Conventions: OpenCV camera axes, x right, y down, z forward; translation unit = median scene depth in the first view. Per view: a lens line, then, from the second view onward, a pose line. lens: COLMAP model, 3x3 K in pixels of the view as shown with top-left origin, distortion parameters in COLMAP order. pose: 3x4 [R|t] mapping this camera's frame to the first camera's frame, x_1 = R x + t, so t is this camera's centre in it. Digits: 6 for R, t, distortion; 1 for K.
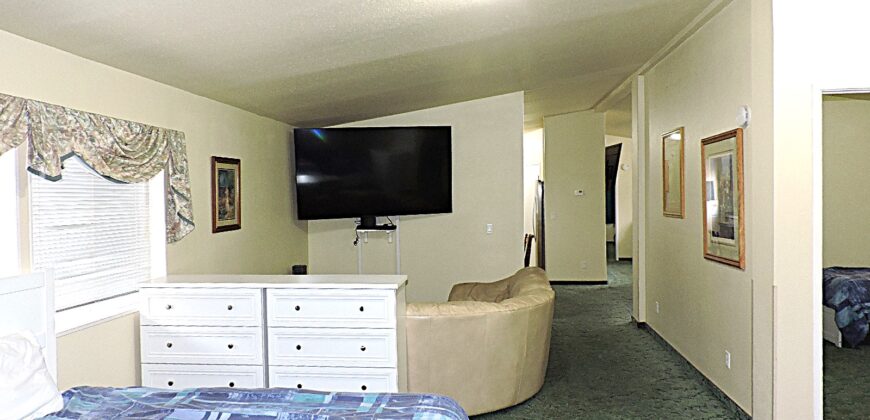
lens RADIAL K [[650.0, 0, 435.0], [0, 650.0, 210.0], [0, 0, 1]] dist [-0.008489, -0.002667]
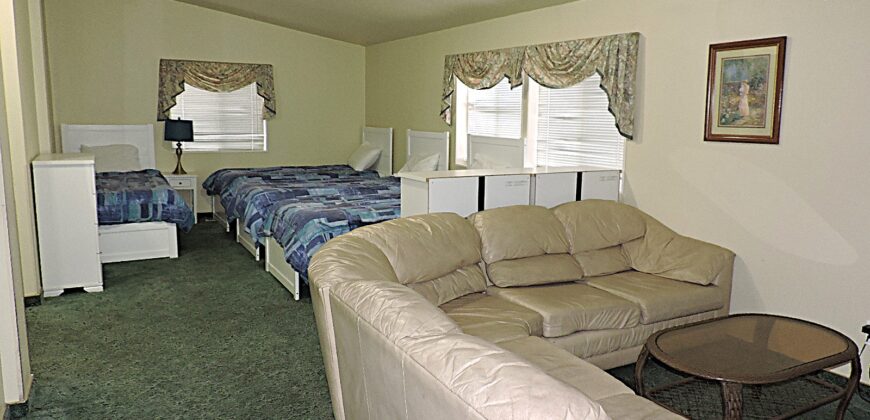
lens RADIAL K [[650.0, 0, 435.0], [0, 650.0, 210.0], [0, 0, 1]] dist [-0.008489, -0.002667]
pose [[-0.840205, 0.087419, -0.535176, 0.237359], [-0.010523, 0.984106, 0.177271, -0.012342], [0.542167, 0.154575, -0.825931, 0.914199]]
